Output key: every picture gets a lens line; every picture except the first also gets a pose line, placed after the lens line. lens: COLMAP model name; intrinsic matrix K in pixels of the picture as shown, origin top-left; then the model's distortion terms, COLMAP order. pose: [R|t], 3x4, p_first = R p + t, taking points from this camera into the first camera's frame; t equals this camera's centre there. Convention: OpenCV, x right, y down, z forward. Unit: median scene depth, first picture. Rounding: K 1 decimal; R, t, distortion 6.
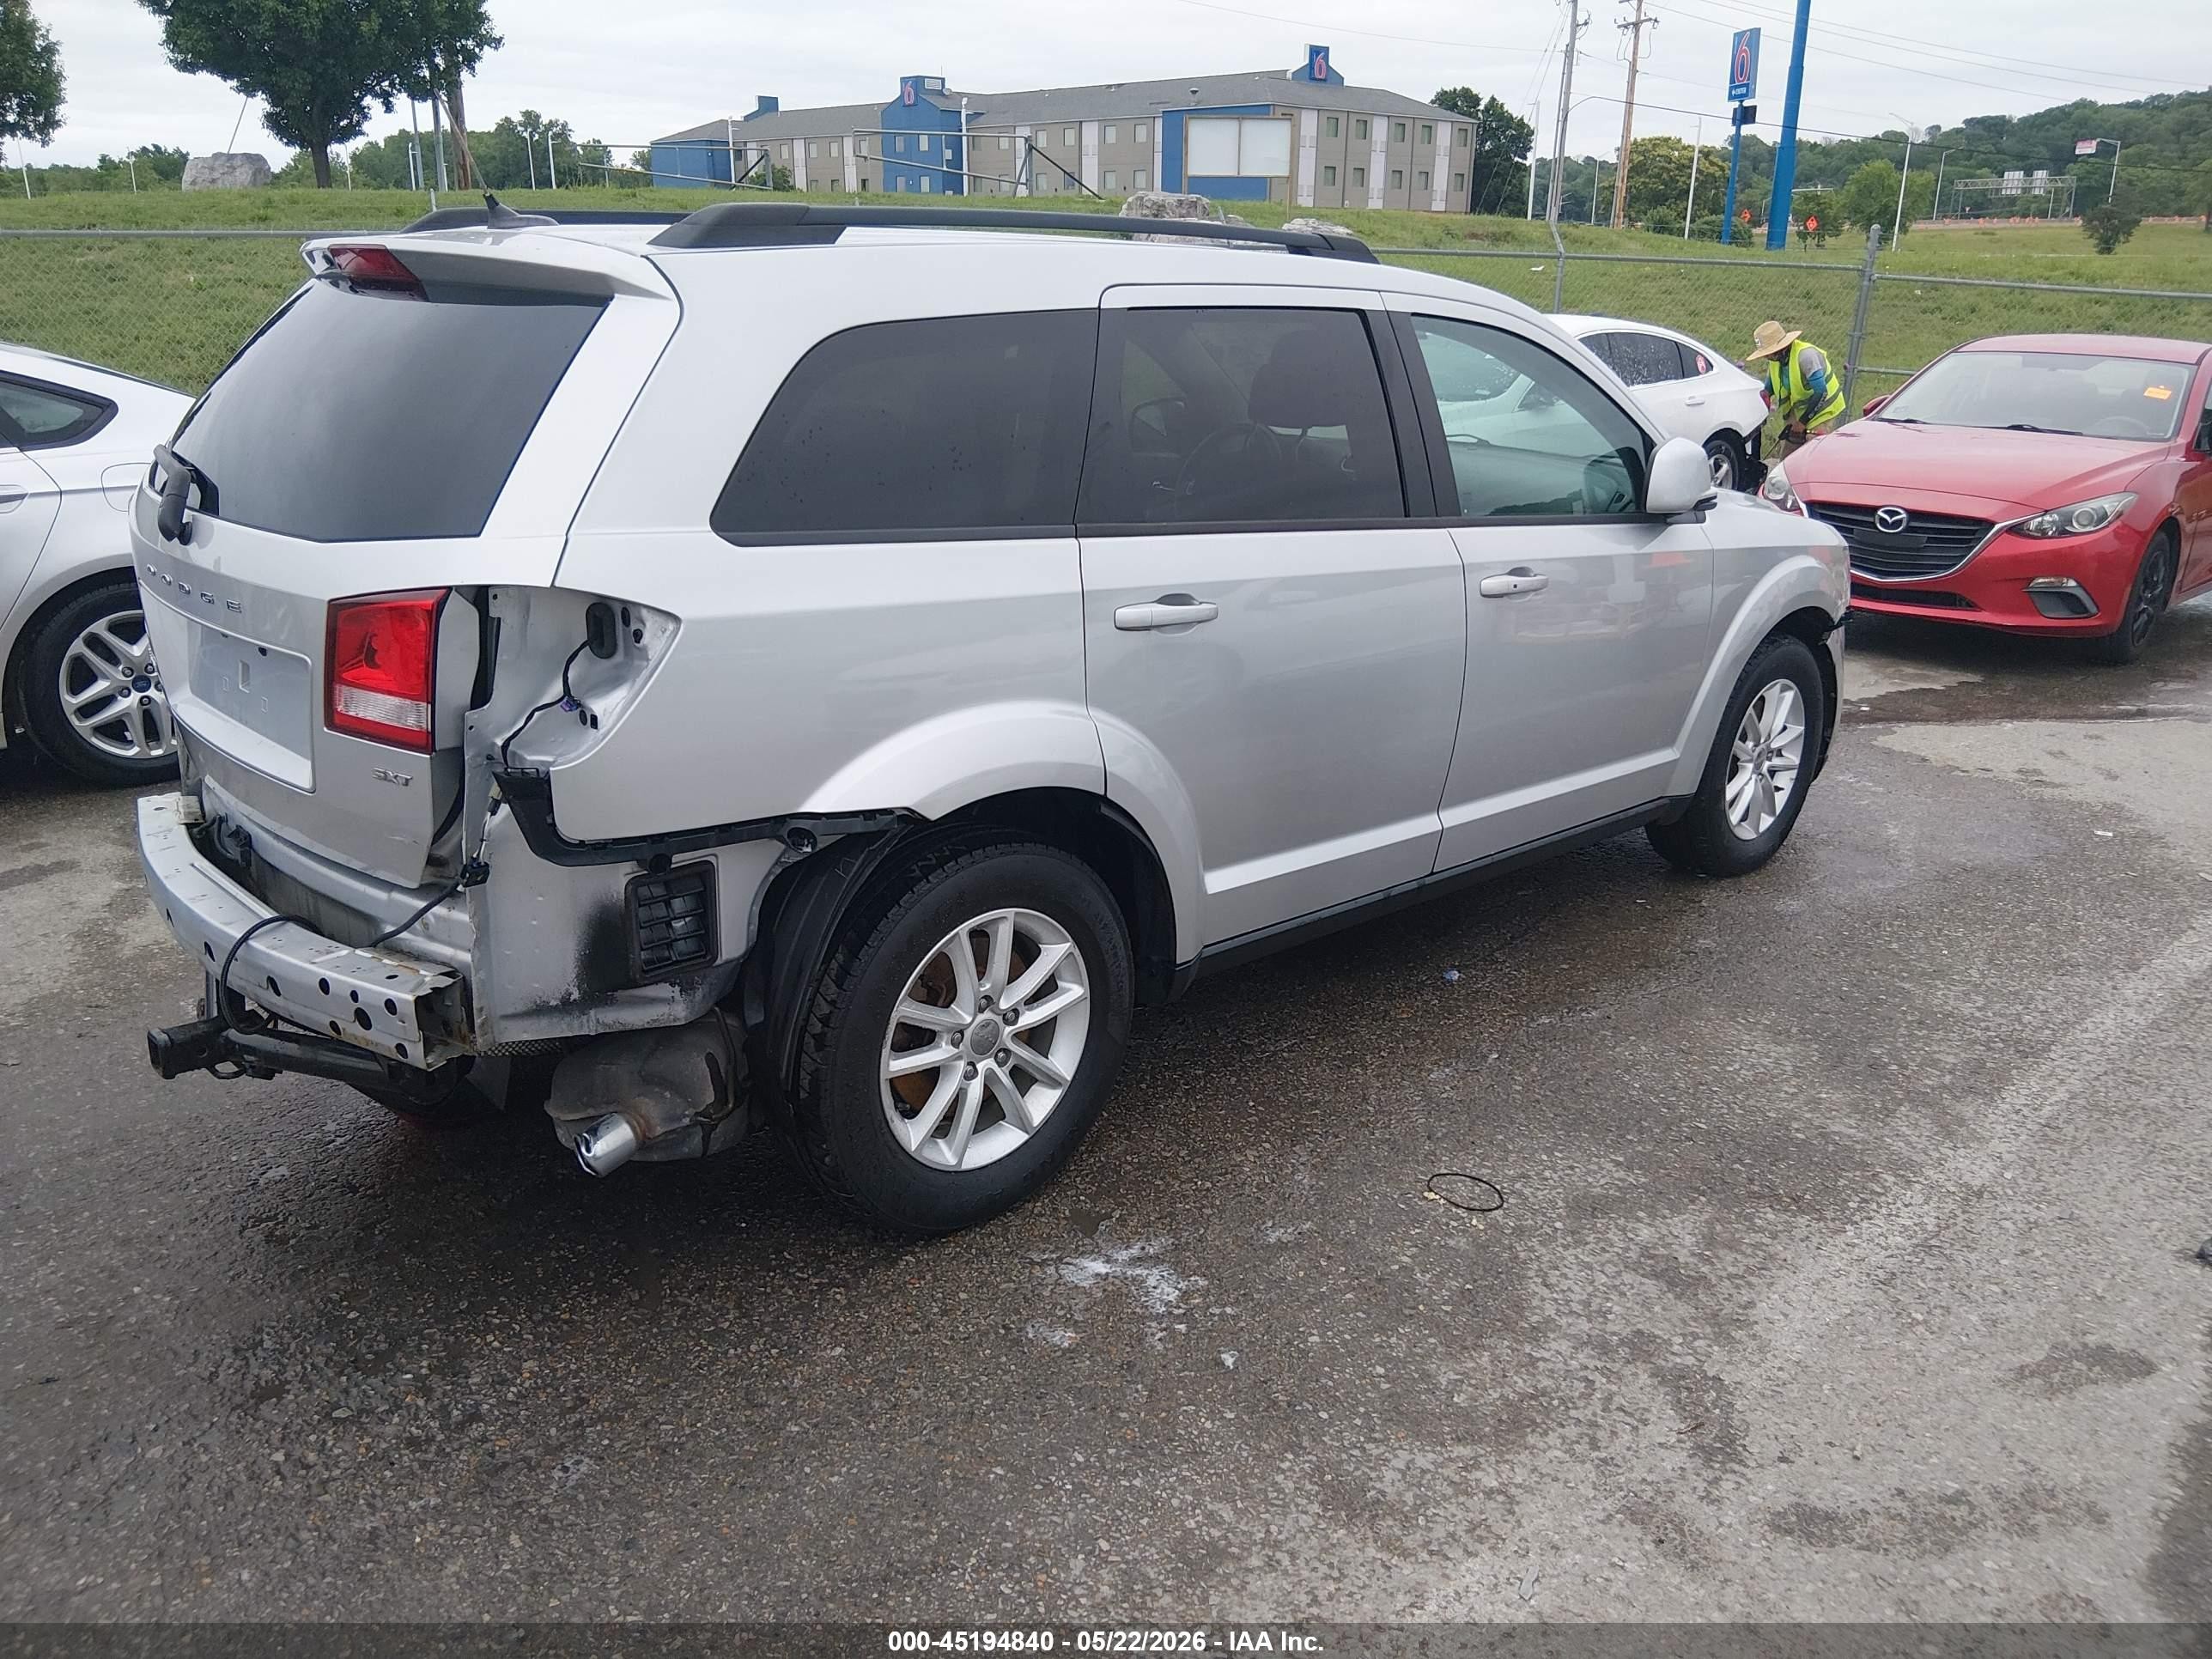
lens RADIAL K [[1707.9, 0, 1144.6], [0, 1707.9, 790.6], [0, 0, 1]] dist [0.079026, -0.151018]
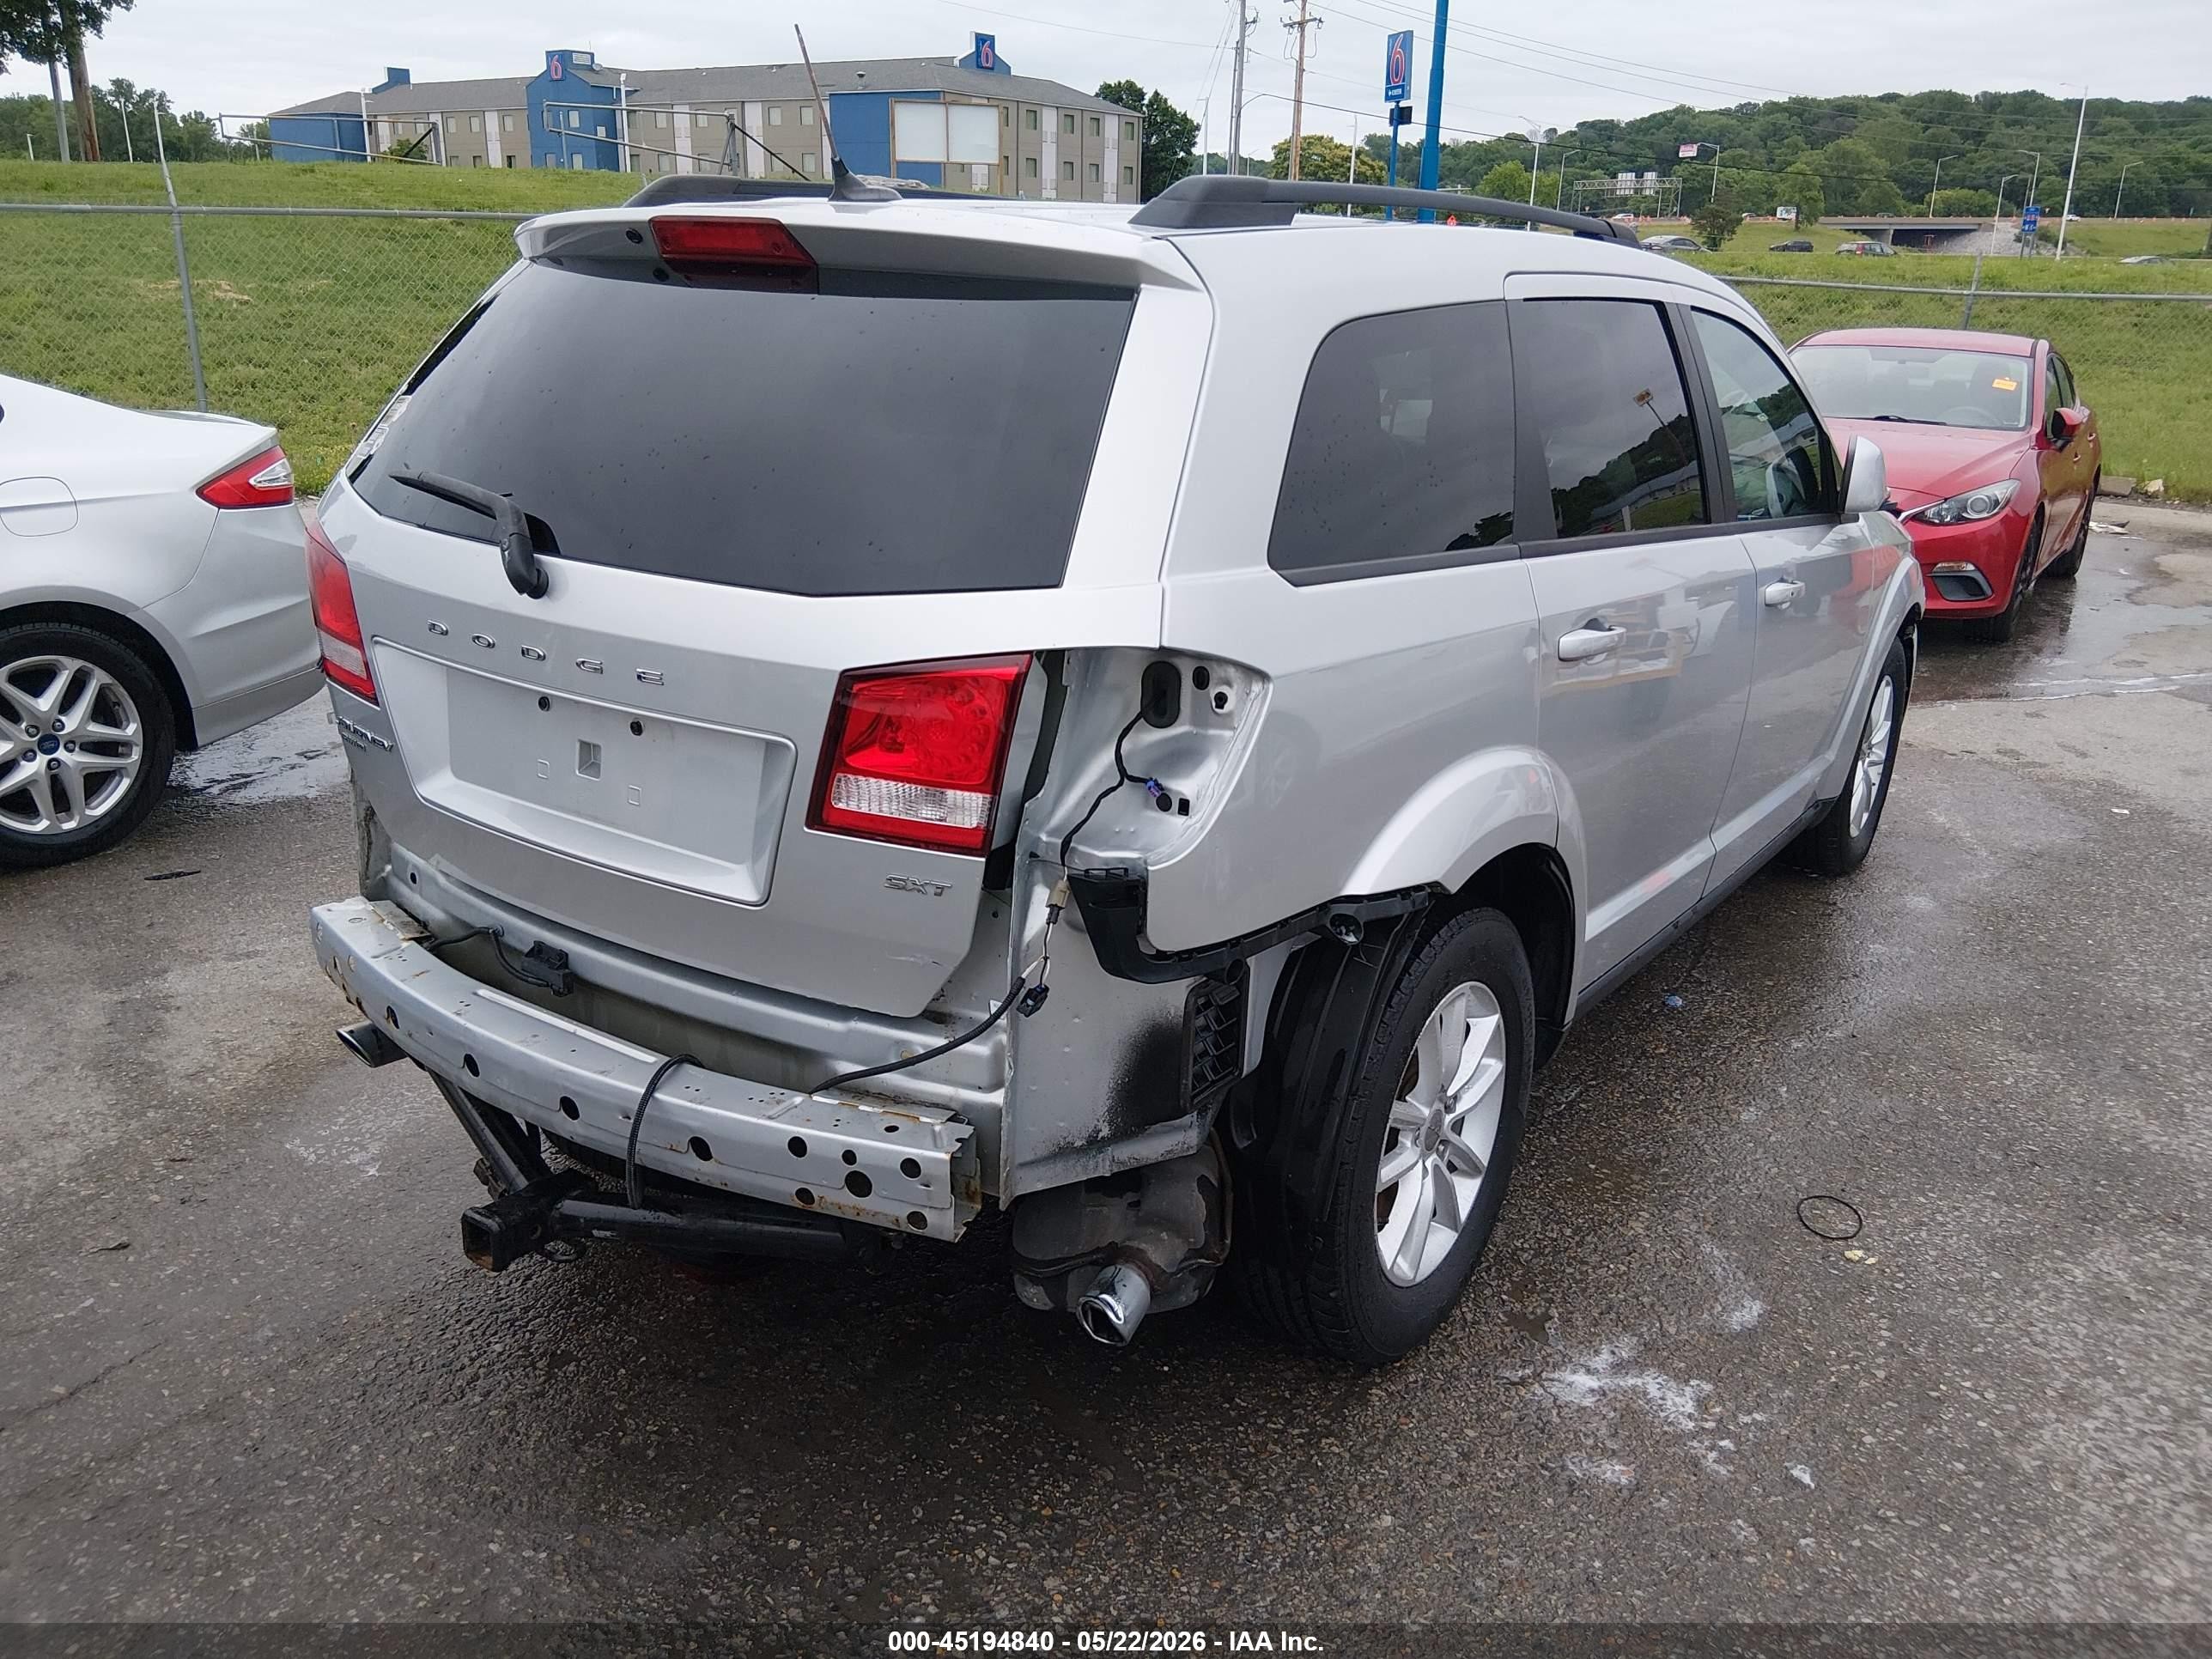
lens RADIAL K [[1689.3, 0, 1127.5], [0, 1689.3, 794.9], [0, 0, 1]] dist [0.090484, -0.158822]
pose [[0.981770, -0.046114, 0.184395, -0.165027], [0.044151, 0.998916, 0.014739, -0.019658], [-0.184875, -0.006329, 0.982742, 0.069480]]
